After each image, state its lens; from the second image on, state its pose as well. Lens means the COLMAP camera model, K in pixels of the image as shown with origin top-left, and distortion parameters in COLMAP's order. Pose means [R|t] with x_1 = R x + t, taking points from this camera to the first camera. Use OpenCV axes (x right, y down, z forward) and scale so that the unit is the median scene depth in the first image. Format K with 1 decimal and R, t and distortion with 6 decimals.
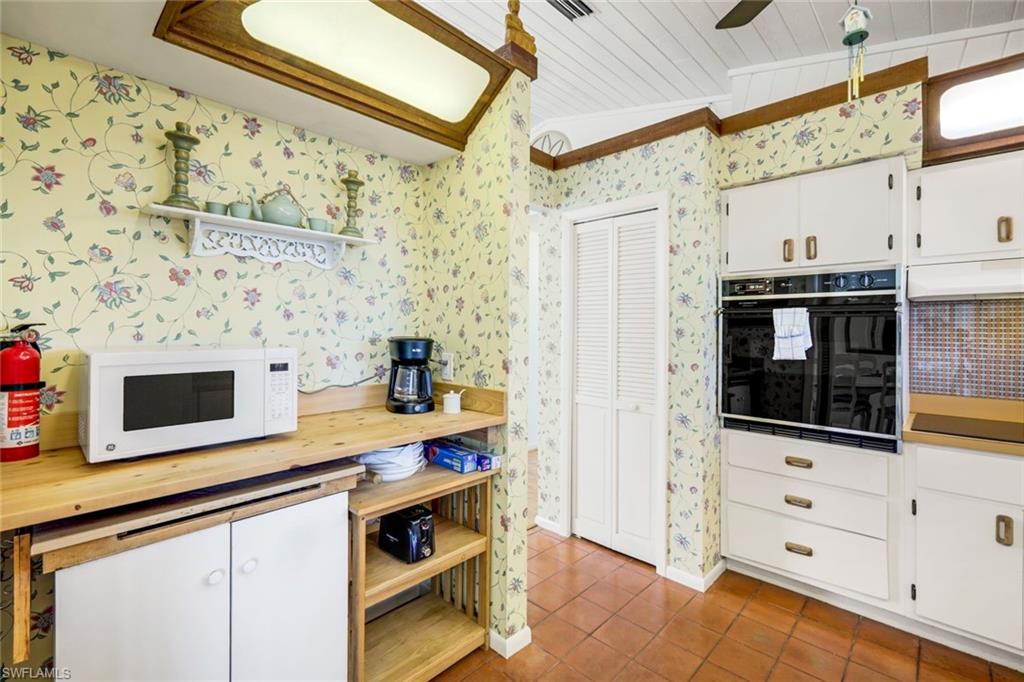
lens RADIAL K [[458.7, 0, 516.0], [0, 458.7, 326.0], [0, 0, 1]] dist [0.004000, 0.000331]
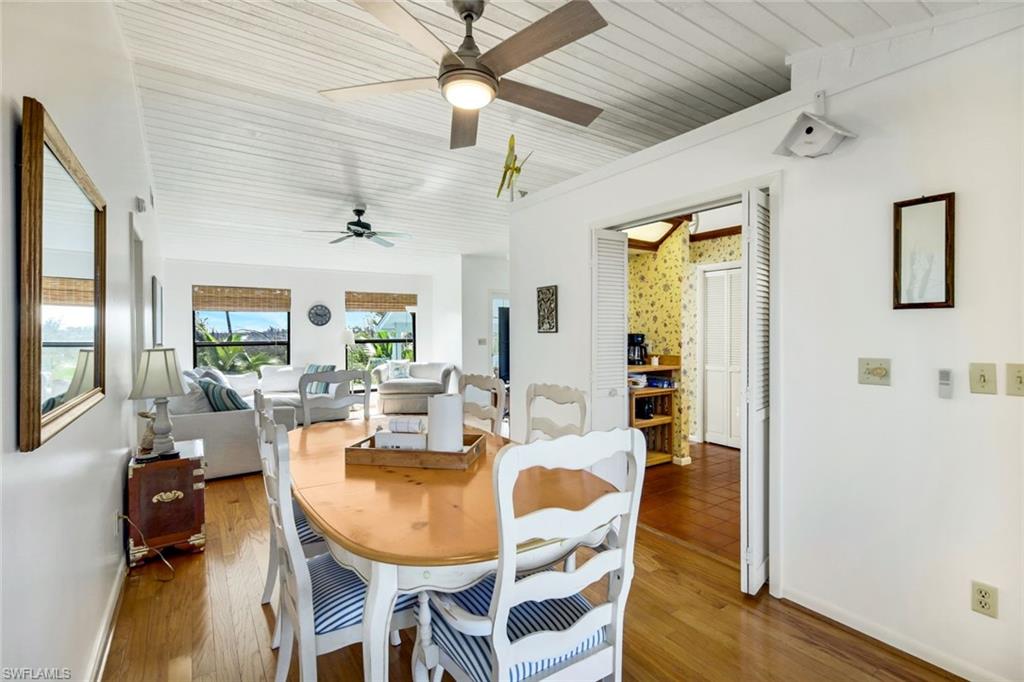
lens RADIAL K [[466.3, 0, 512.1], [0, 466.3, 334.2], [0, 0, 1]] dist [0.000610, 0.000100]
pose [[0.975999, -0.008442, -0.217613, -0.304750], [0.011207, 0.999871, 0.011471, -0.006283], [0.217489, -0.013635, 0.975968, -1.372281]]
